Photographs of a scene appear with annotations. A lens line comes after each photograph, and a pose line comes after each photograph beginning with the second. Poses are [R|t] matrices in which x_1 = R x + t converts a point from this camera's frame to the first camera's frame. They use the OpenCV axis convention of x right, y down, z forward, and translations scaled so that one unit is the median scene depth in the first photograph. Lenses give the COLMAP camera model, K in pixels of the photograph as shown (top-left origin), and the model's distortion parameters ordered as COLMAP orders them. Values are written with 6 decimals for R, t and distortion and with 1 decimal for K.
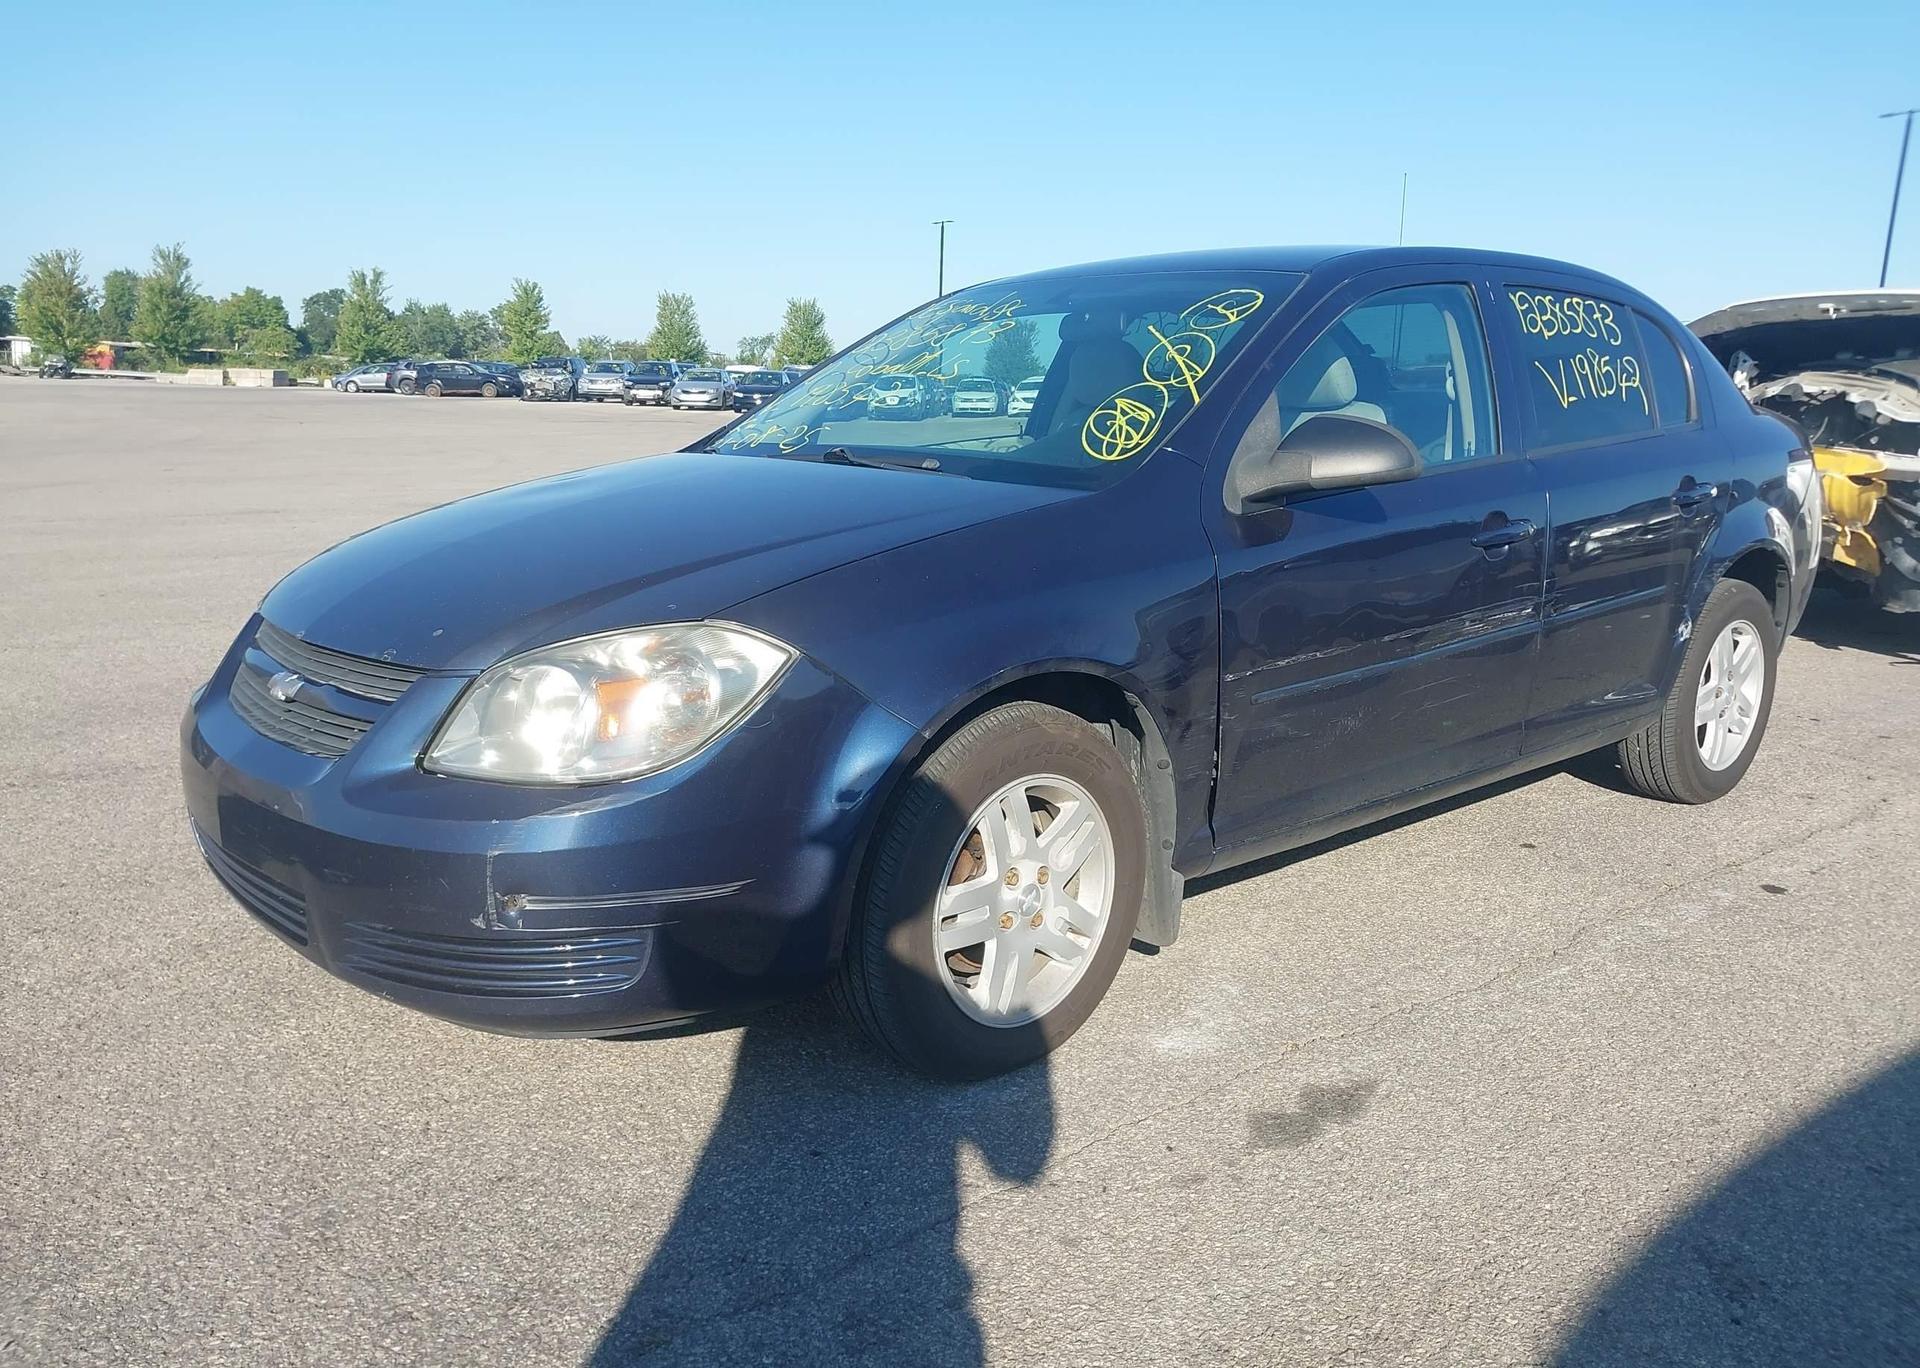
lens RADIAL K [[1510.0, 0, 966.9], [0, 1510.0, 687.4], [0, 0, 1]] dist [0.037936, -0.054840]
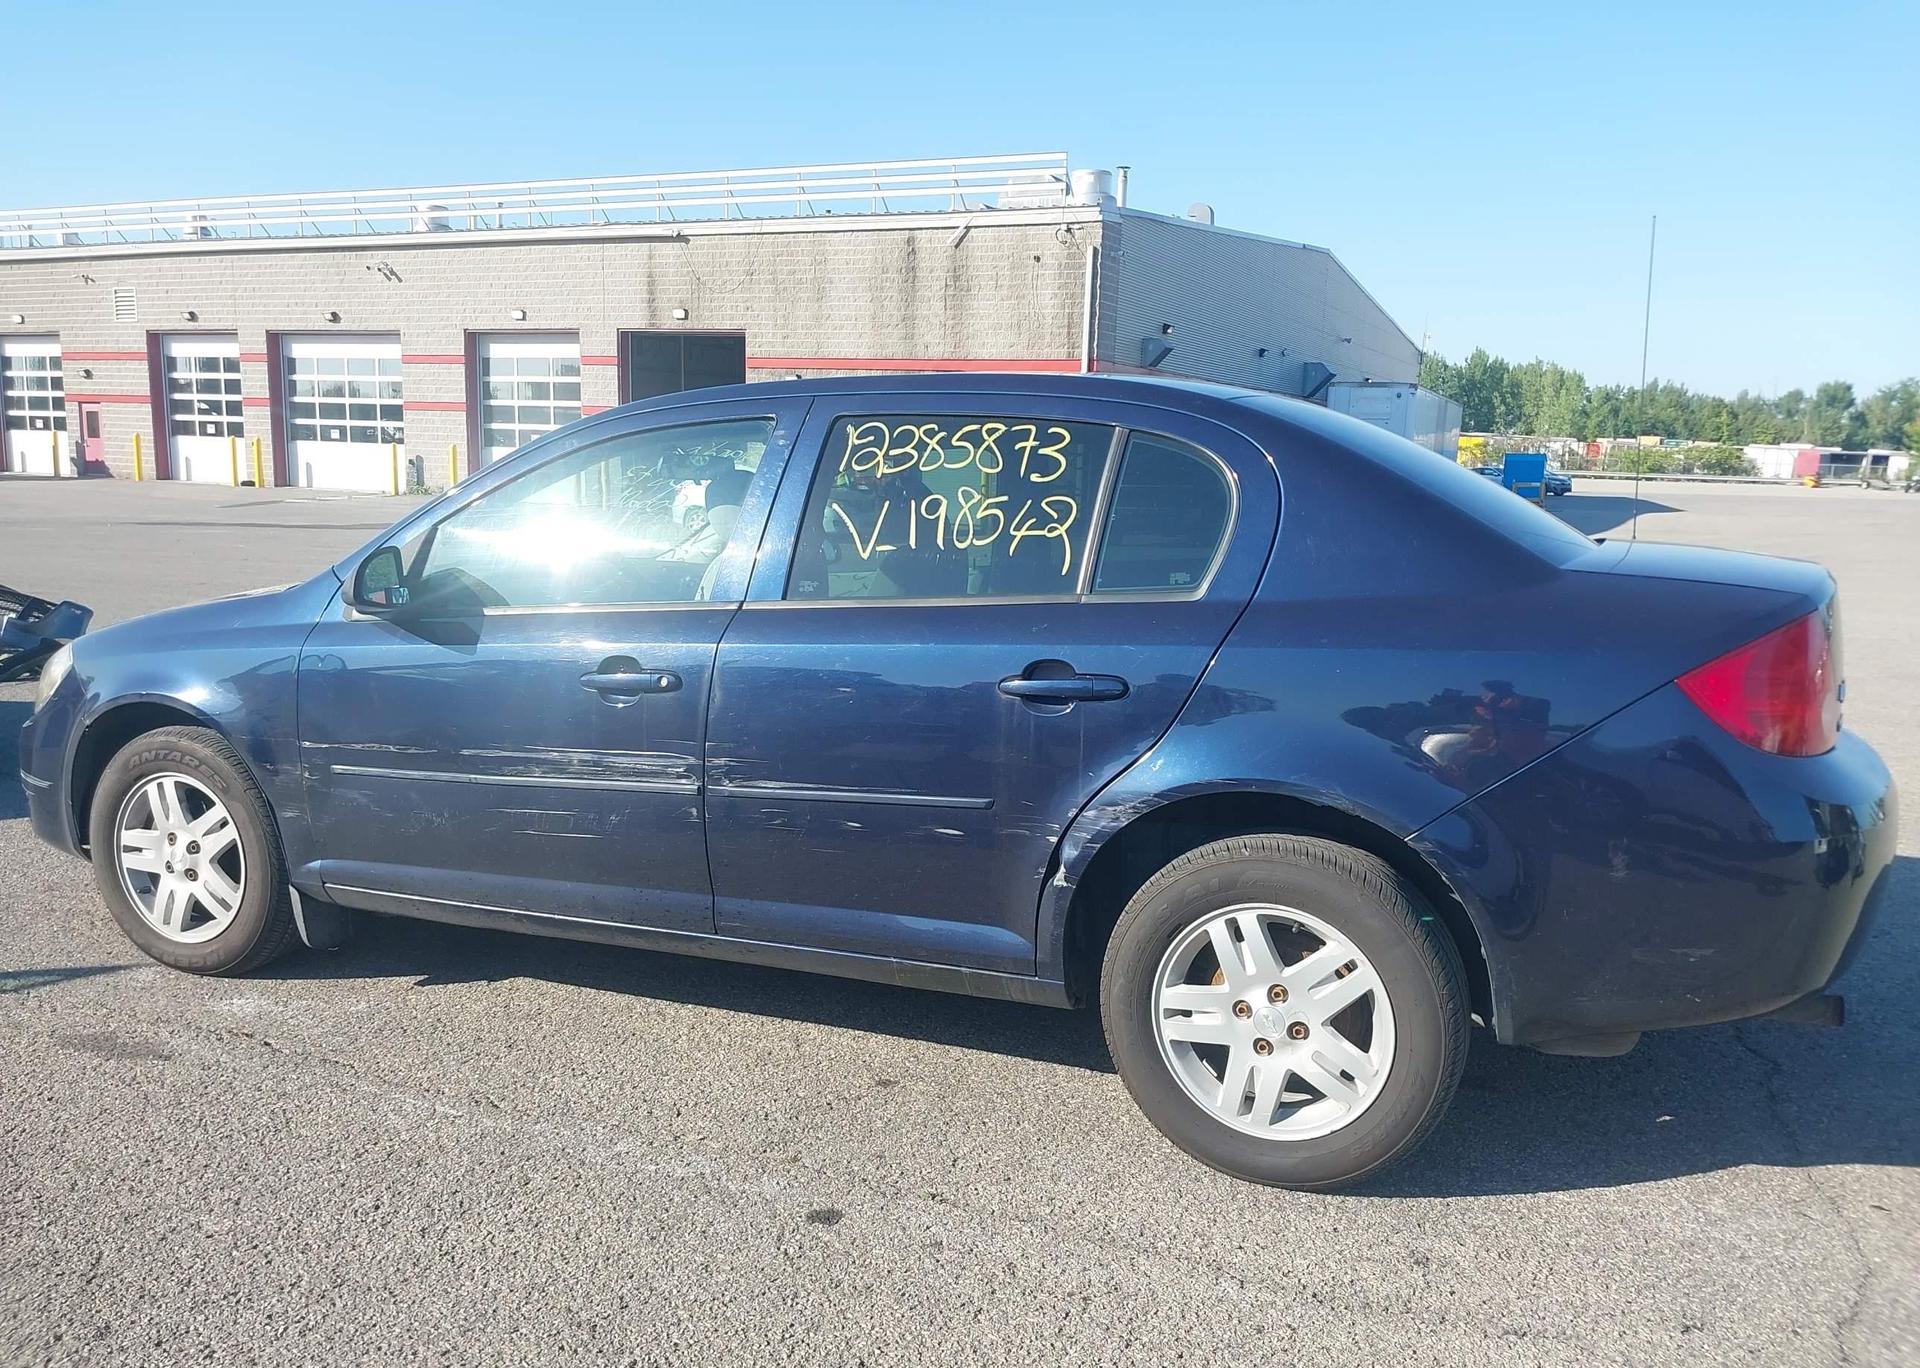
lens RADIAL K [[1510.0, 0, 989.5], [0, 1510.0, 695.4], [0, 0, 1]] dist [0.037936, -0.054840]
pose [[0.433665, 0.123160, -0.892618, 0.073162], [-0.182636, 0.982067, 0.046771, -0.009972], [0.882371, 0.142741, 0.448381, 0.043115]]
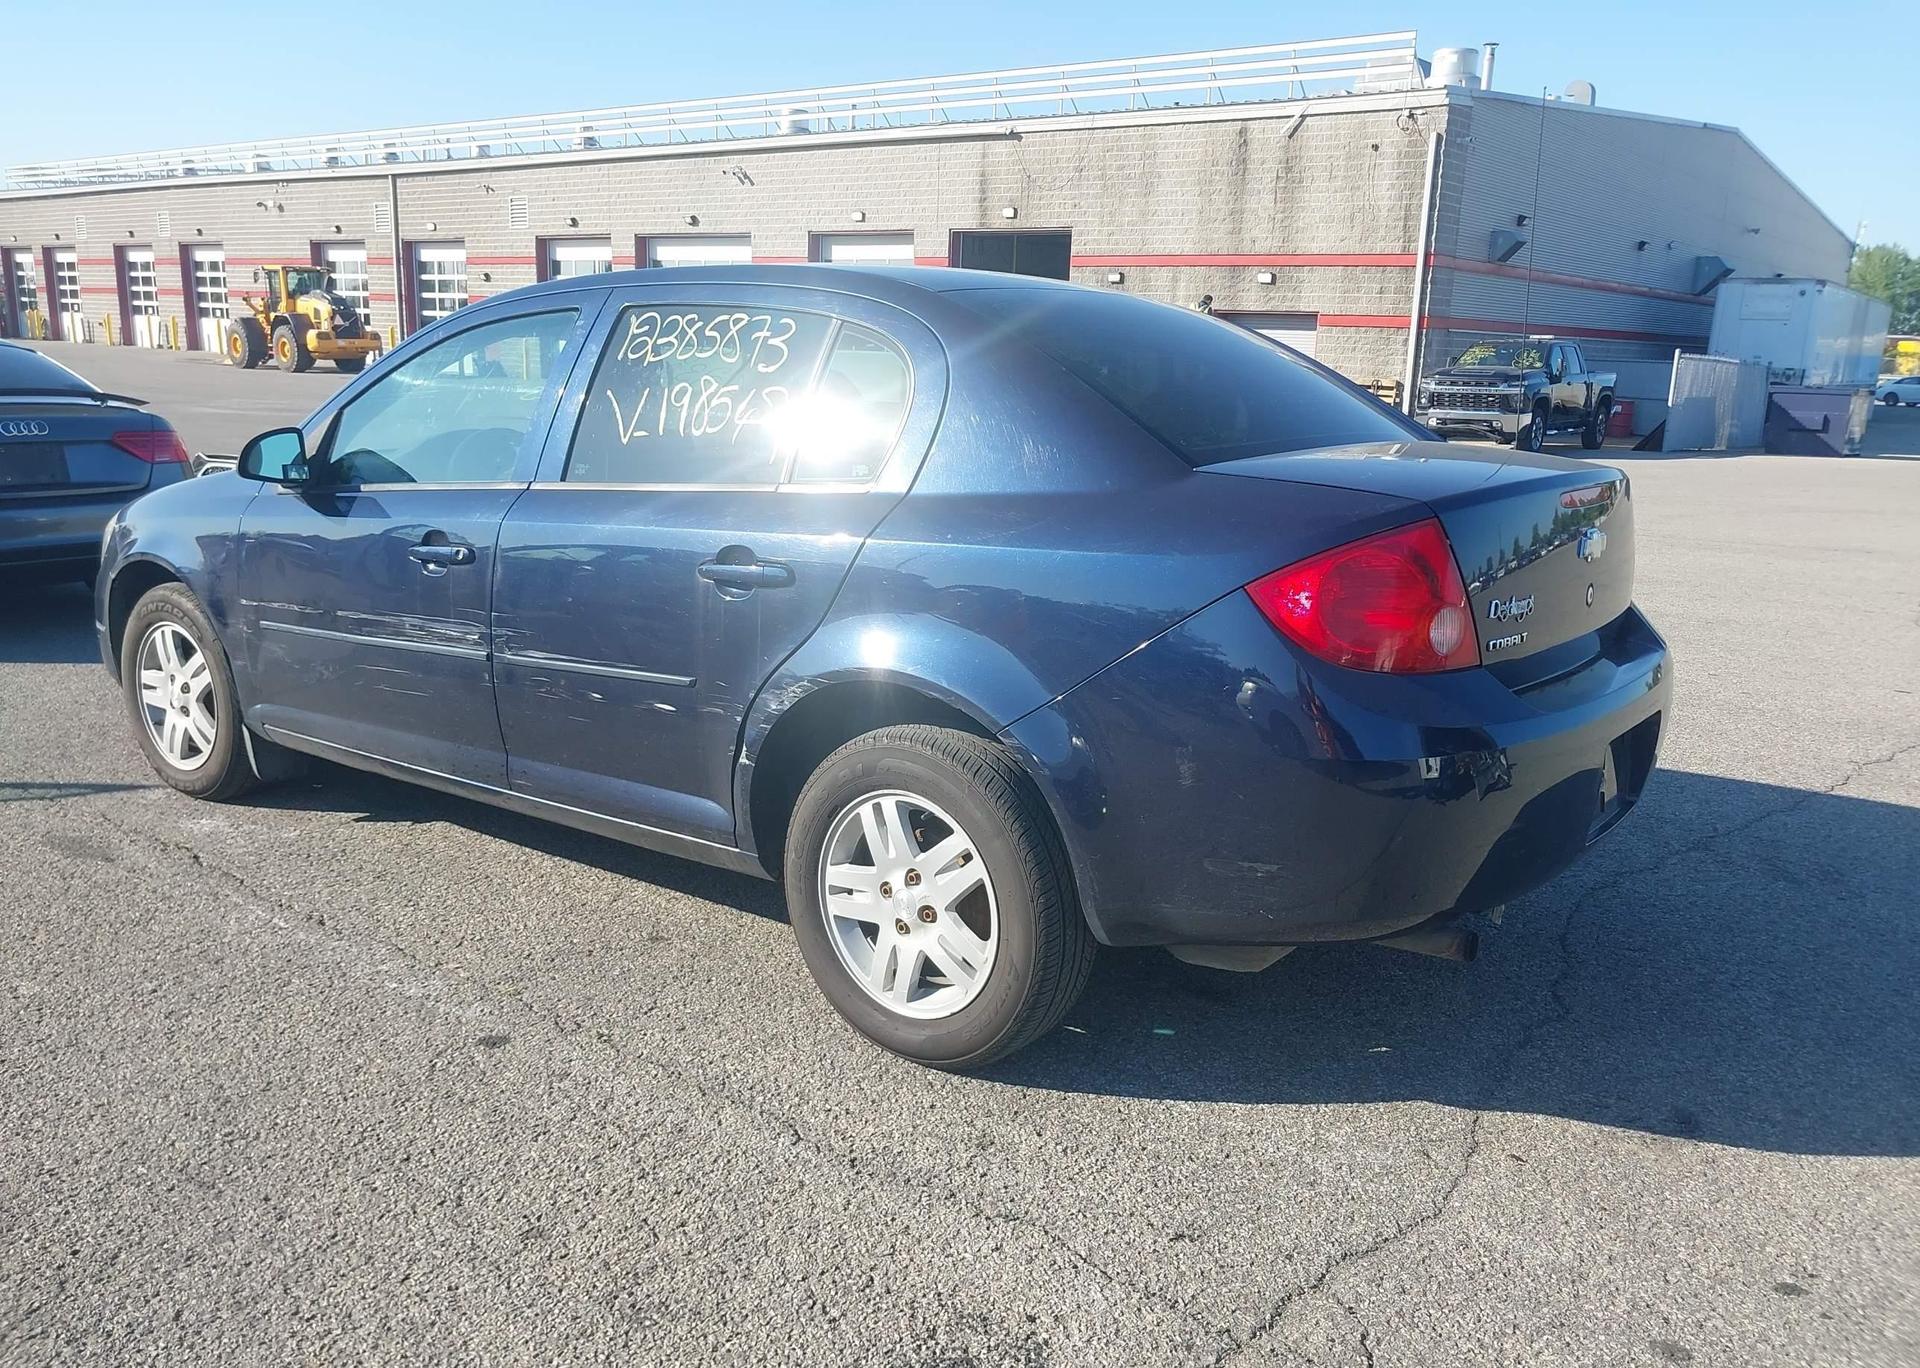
lens RADIAL K [[1510.0, 0, 998.8], [0, 1510.0, 710.7], [0, 0, 1]] dist [0.037936, -0.054840]
pose [[0.208307, 0.206339, -0.956051, 0.081413], [-0.210252, 0.964088, 0.162263, -0.013802], [0.955198, 0.167211, 0.244209, 0.063071]]
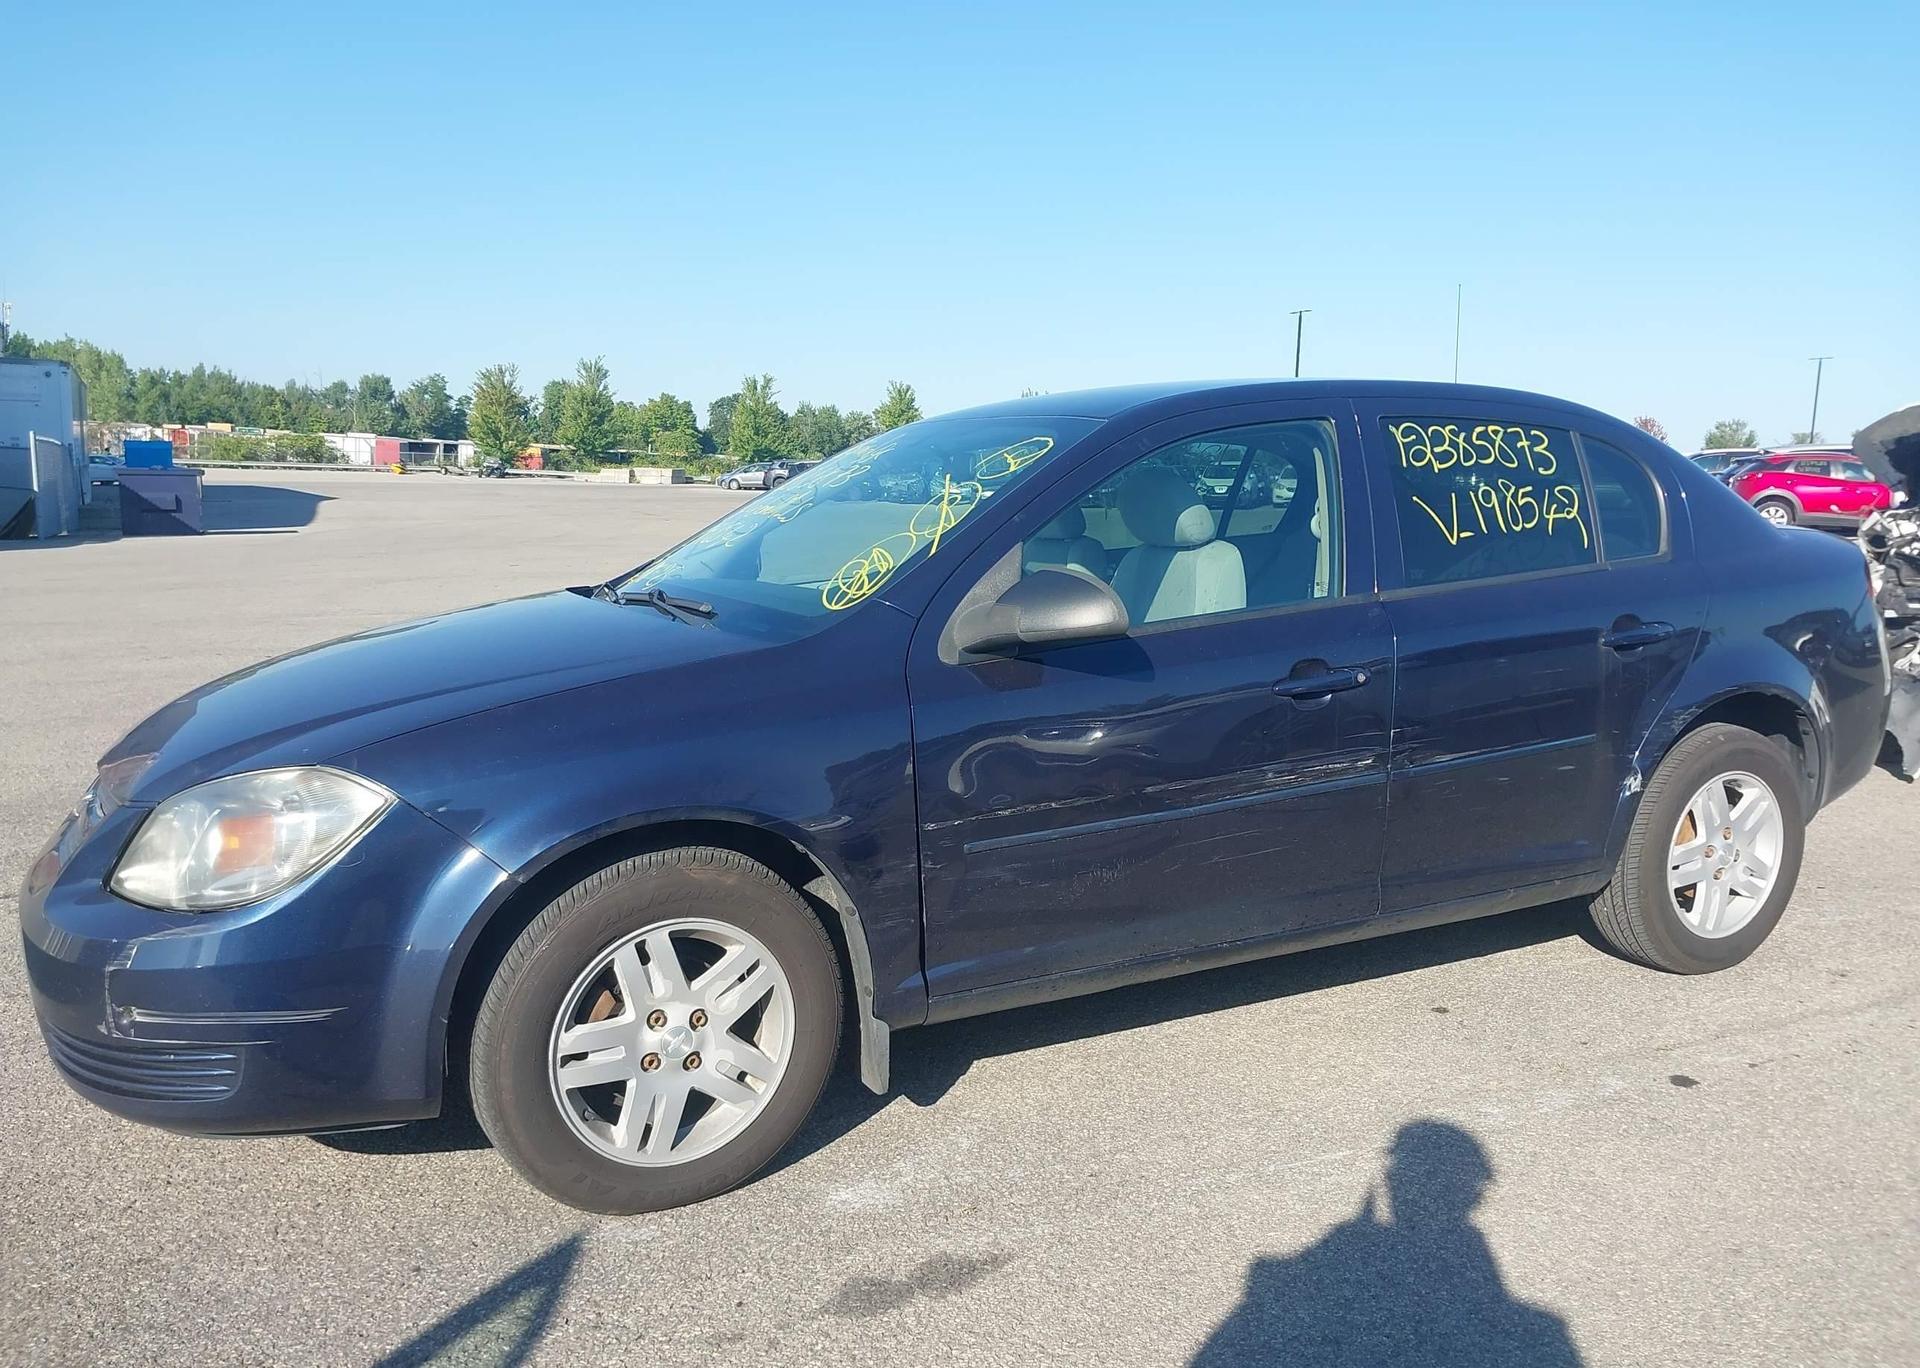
lens RADIAL K [[1510.0, 0, 988.6], [0, 1510.0, 684.7], [0, 0, 1]] dist [0.037936, -0.054840]
pose [[0.974472, 0.022719, -0.223357, 0.020132], [-0.036151, 0.997763, -0.056236, -0.002110], [0.221580, 0.062876, 0.973113, 0.001730]]
